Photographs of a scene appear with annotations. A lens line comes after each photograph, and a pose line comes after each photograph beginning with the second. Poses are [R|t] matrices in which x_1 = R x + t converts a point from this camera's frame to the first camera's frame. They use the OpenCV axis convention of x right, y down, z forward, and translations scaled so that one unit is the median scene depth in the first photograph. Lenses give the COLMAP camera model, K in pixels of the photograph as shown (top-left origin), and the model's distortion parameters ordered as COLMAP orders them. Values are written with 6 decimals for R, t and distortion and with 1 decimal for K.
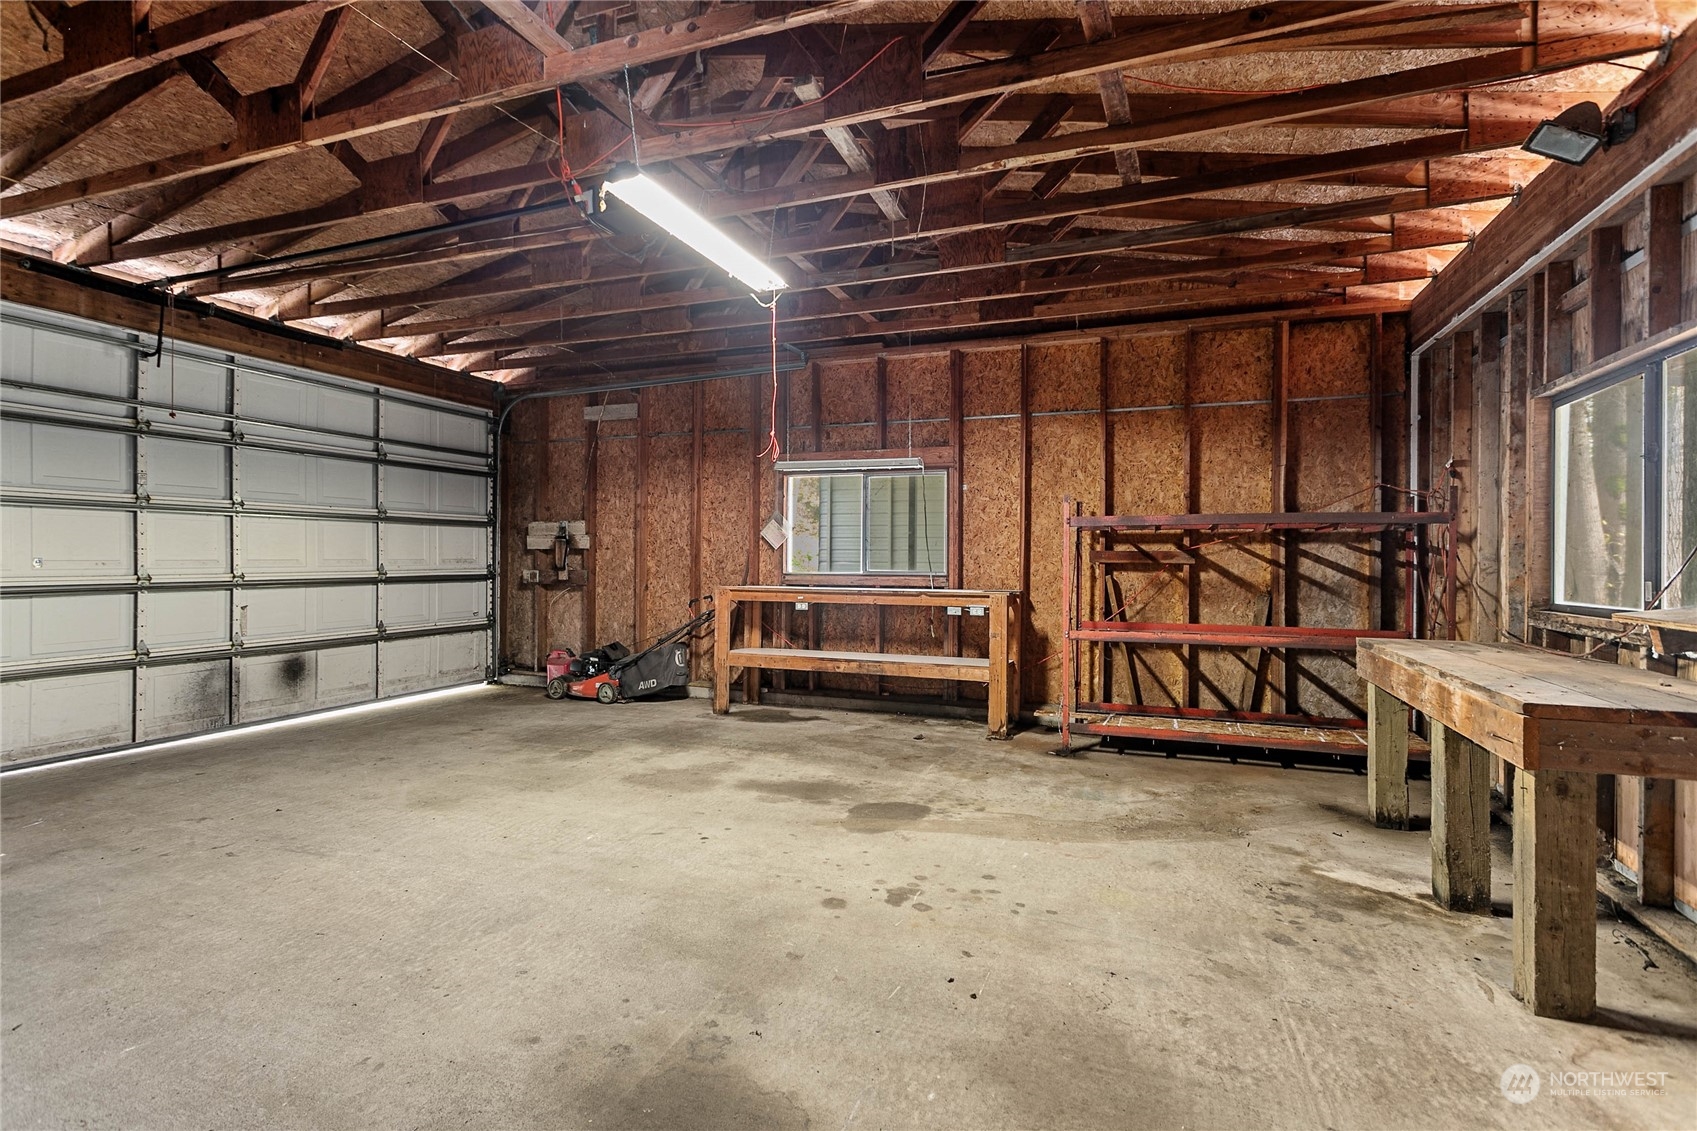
lens RADIAL K [[804.9, 0, 849.8], [0, 804.9, 560.8], [0, 0, 1]] dist [0.003167, 0.000171]
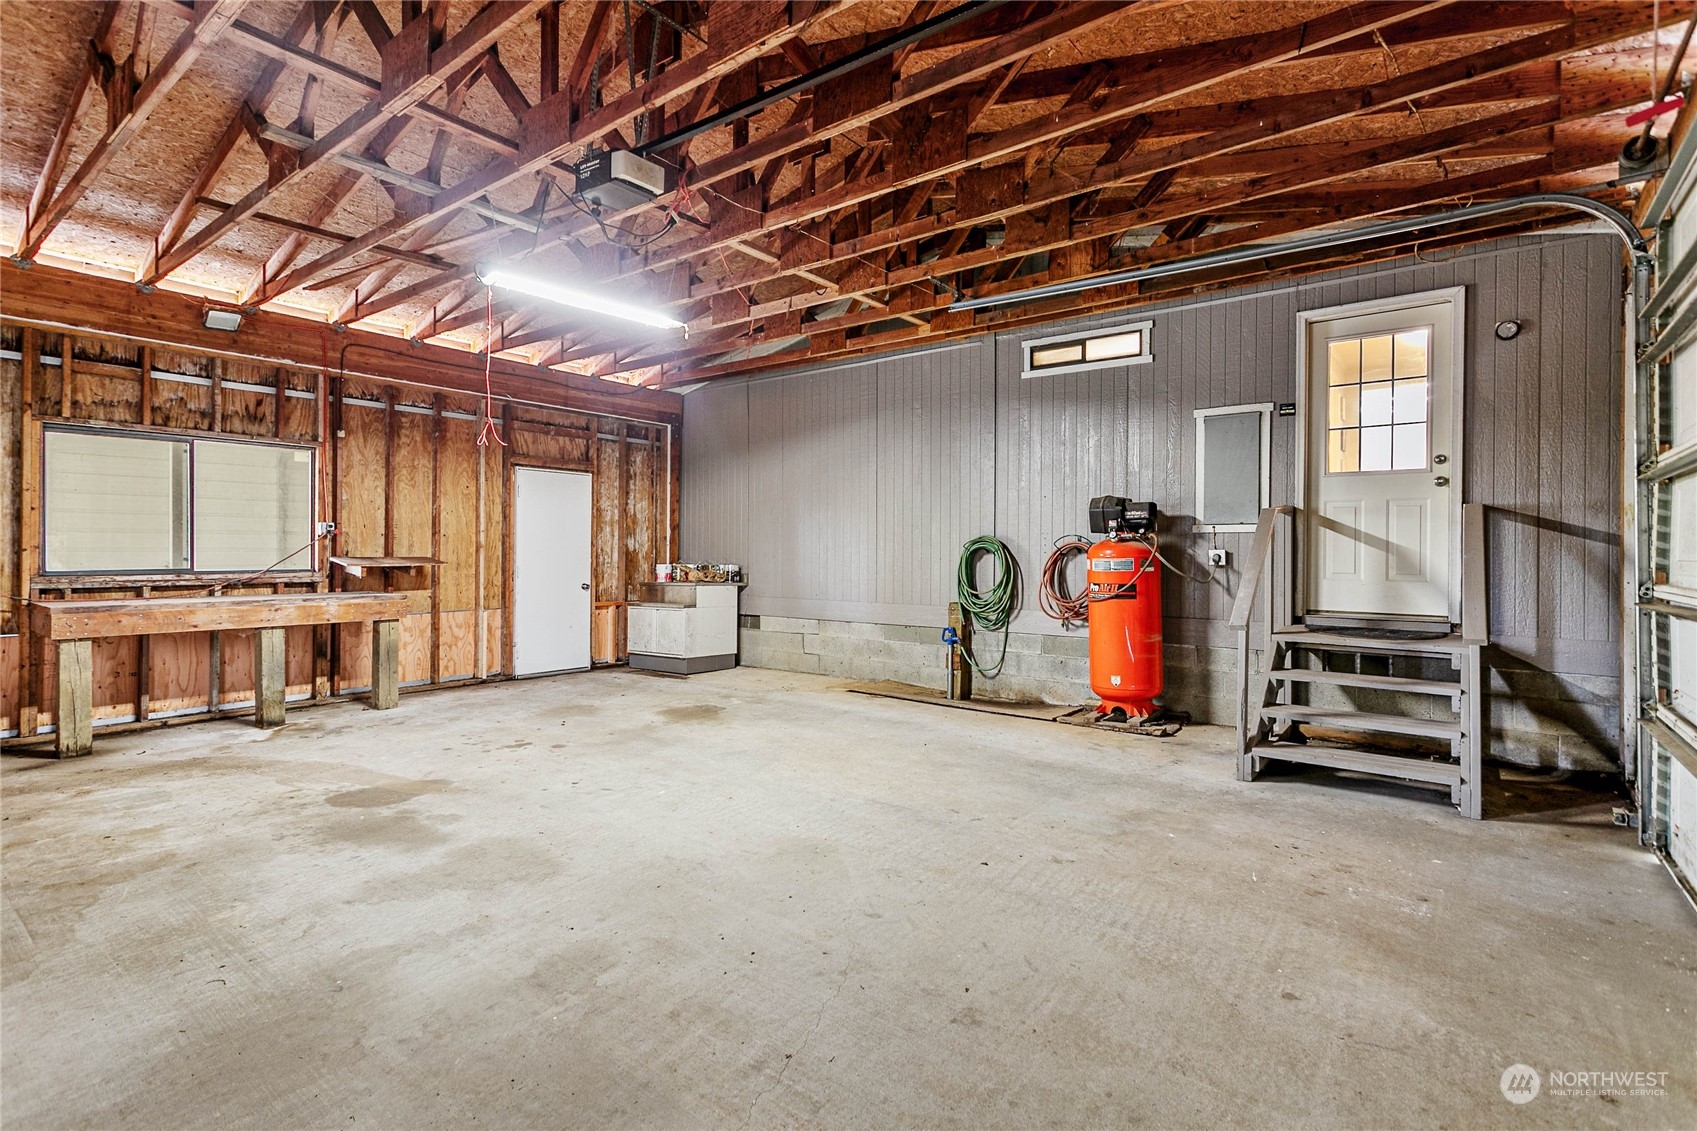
lens RADIAL K [[804.9, 0, 848.3], [0, 804.9, 555.4], [0, 0, 1]] dist [0.003167, 0.000171]
pose [[-0.956714, -0.012892, 0.290745, -0.764850], [-0.010501, 0.999897, 0.009784, -0.002376], [-0.290842, 0.006308, -0.956750, 1.707473]]
